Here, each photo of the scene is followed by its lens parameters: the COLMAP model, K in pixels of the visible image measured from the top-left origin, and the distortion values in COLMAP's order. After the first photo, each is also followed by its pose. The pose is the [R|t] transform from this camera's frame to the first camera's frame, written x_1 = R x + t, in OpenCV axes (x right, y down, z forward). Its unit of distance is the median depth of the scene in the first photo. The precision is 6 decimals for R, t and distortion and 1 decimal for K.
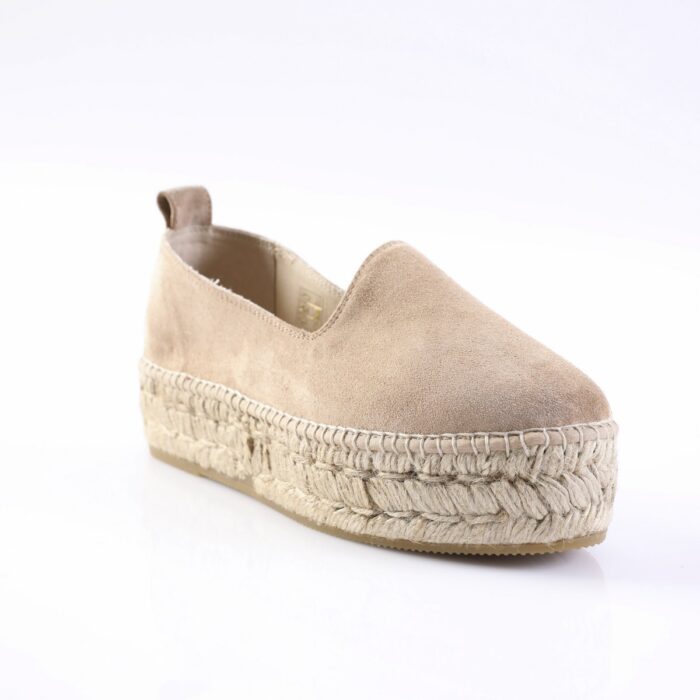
lens RADIAL K [[1776.5, 0, 350.0], [0, 1776.5, 350.0], [0, 0, 1]] dist [0.012846, -0.005595]
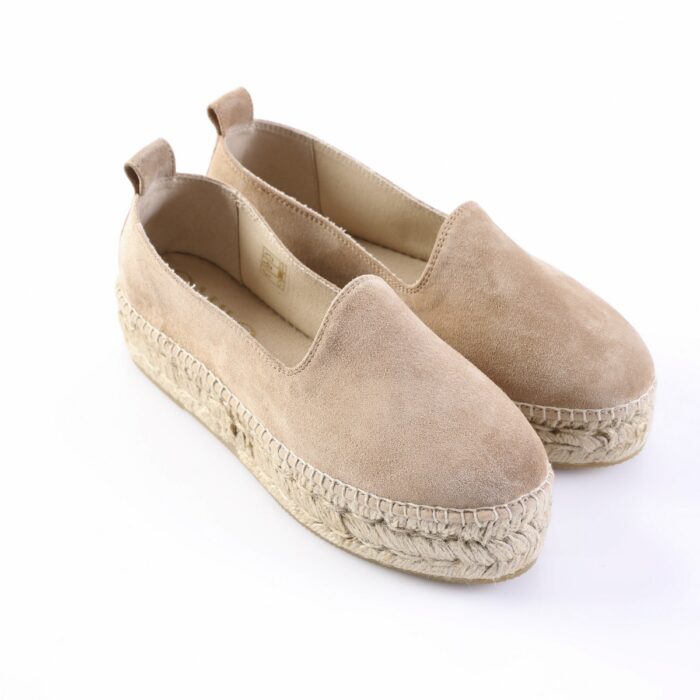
lens RADIAL K [[1776.5, 0, 350.0], [0, 1776.5, 350.0], [0, 0, 1]] dist [0.012846, -0.005595]
pose [[0.996938, -0.050430, 0.059753, -0.053225], [0.016021, 0.879745, 0.475176, -0.611258], [-0.076531, -0.472764, 0.877860, 0.003246]]
